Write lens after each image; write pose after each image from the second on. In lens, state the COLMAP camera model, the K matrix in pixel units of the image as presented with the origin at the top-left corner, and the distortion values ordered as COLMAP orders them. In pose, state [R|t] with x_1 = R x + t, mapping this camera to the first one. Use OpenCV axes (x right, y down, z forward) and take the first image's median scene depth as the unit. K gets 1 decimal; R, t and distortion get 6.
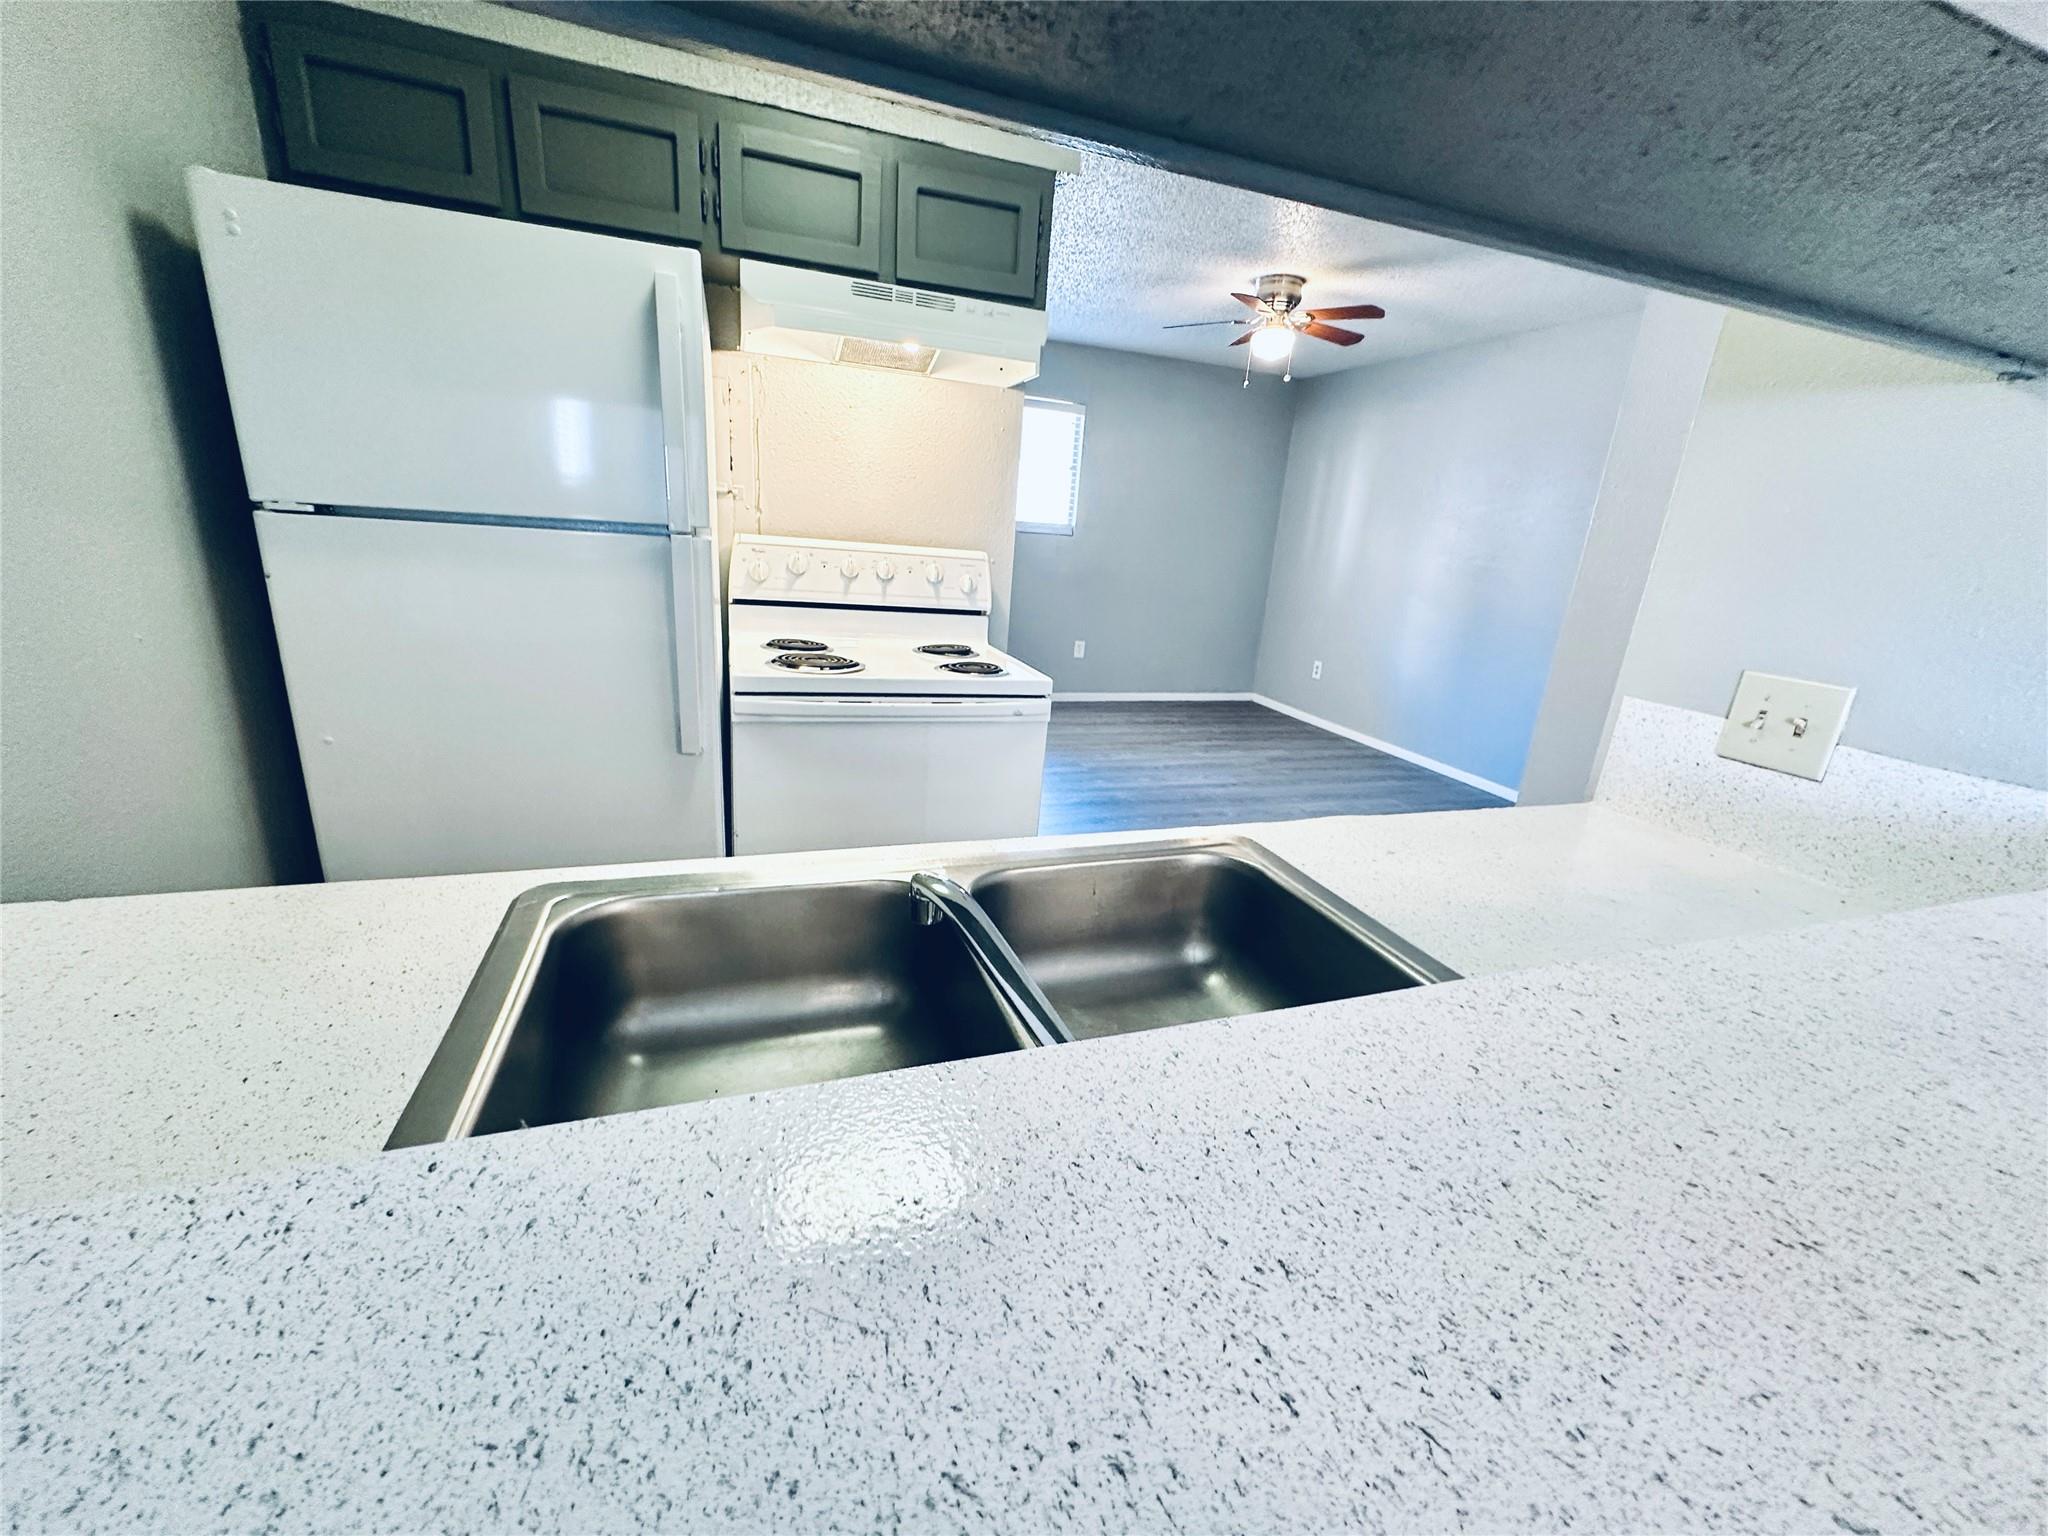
lens RADIAL K [[811.8, 0, 1024.0], [0, 811.8, 768.0], [0, 0, 1]] dist [0.000411, -0.000137]
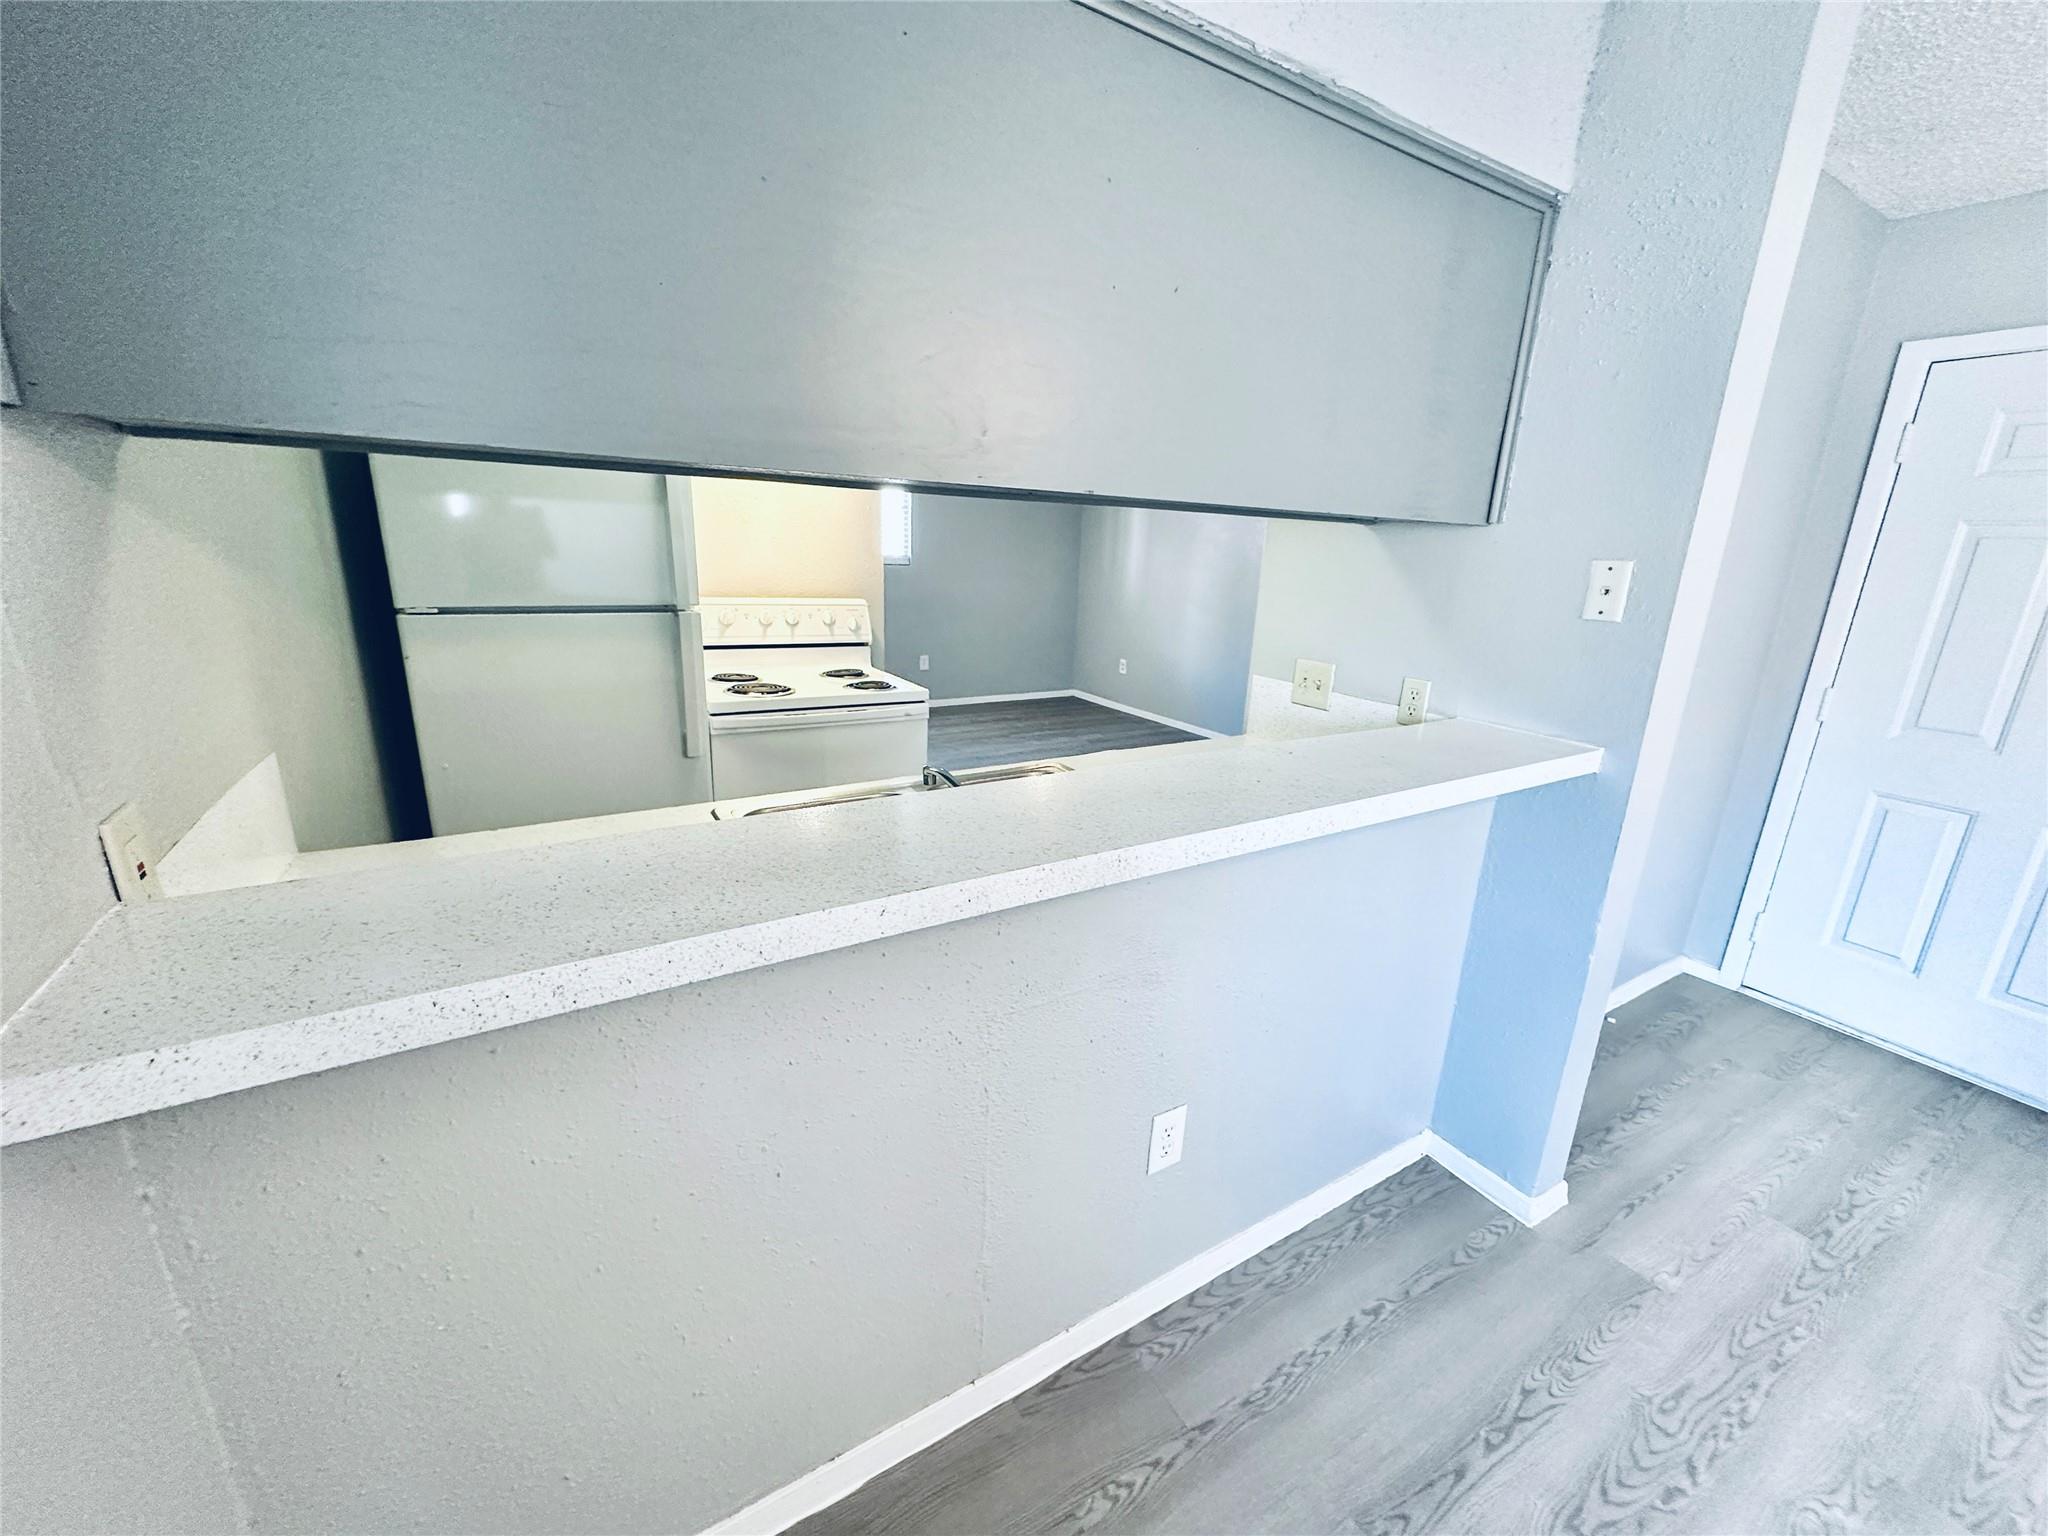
lens RADIAL K [[811.8, 0, 1024.0], [0, 811.8, 768.0], [0, 0, 1]] dist [0.000411, -0.000137]
pose [[0.976491, -0.092166, 0.194862, -0.089687], [0.093999, 0.995572, -0.000161, 0.045125], [-0.193984, 0.018474, 0.980831, -0.429990]]
